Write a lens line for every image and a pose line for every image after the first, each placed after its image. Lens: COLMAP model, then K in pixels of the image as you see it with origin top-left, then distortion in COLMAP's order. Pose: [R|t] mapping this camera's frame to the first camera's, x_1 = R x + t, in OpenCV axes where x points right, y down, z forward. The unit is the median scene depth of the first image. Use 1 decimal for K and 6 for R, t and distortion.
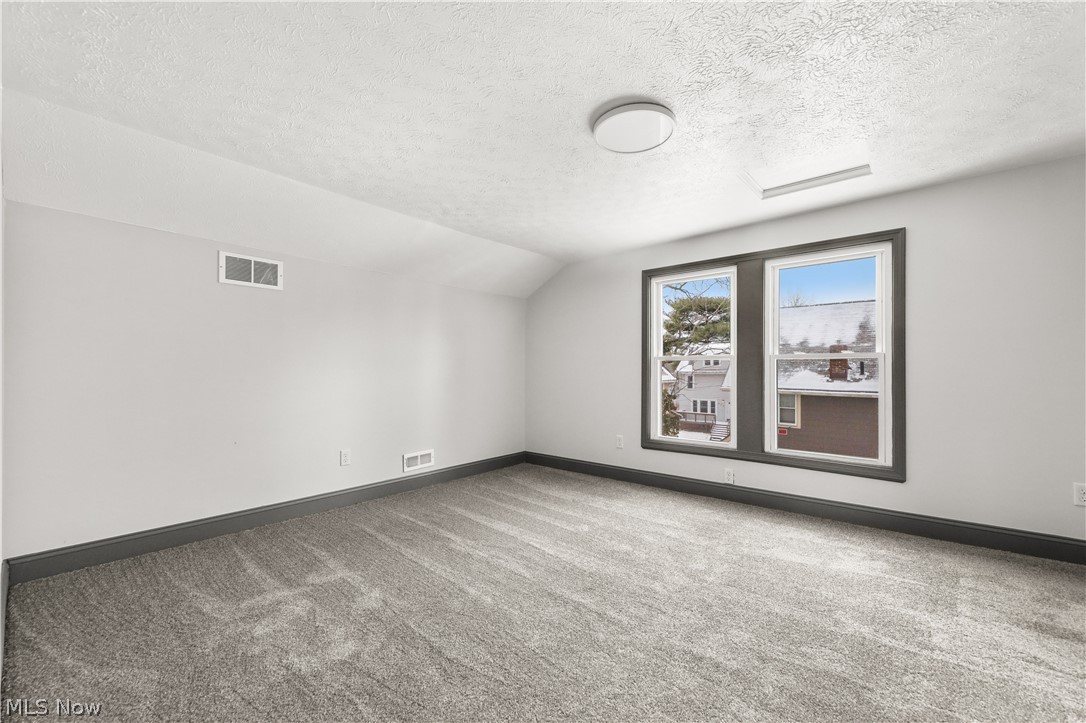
lens RADIAL K [[433.0, 0, 544.0], [0, 433.0, 367.2], [0, 0, 1]] dist [-0.000698, -0.000162]
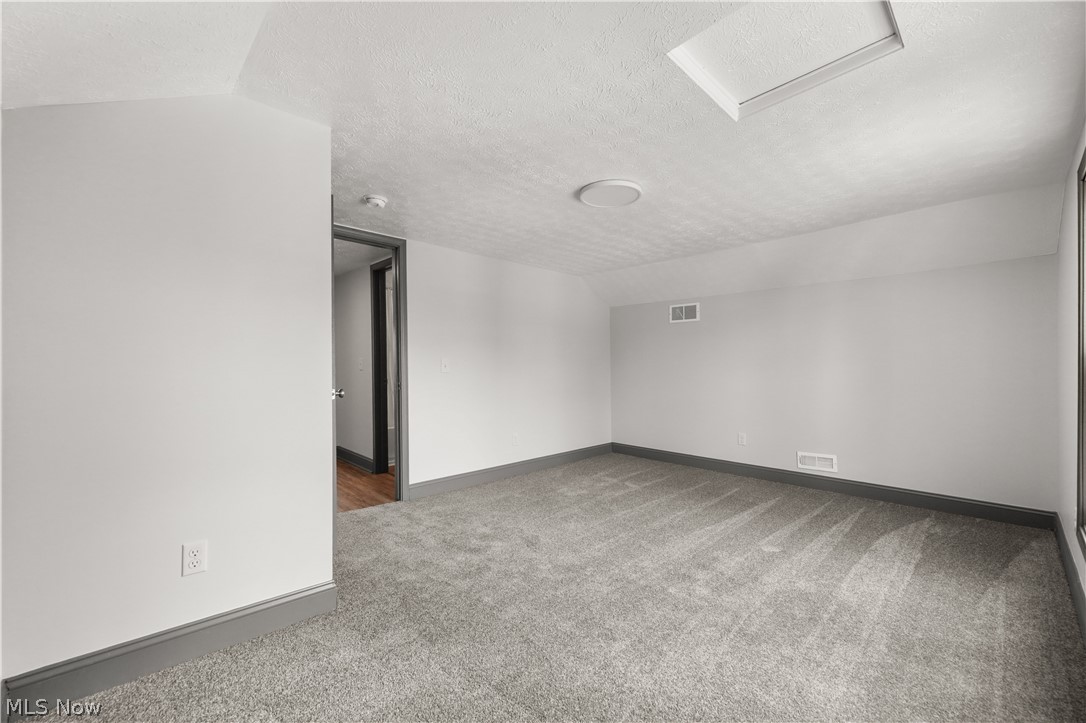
lens RADIAL K [[433.0, 0, 544.0], [0, 433.0, 367.2], [0, 0, 1]] dist [-0.000698, -0.000162]
pose [[-0.116161, -0.002031, -0.993228, 1.022949], [0.002892, 0.999993, -0.002383, -0.006377], [0.993226, -0.003149, -0.116154, 0.625527]]
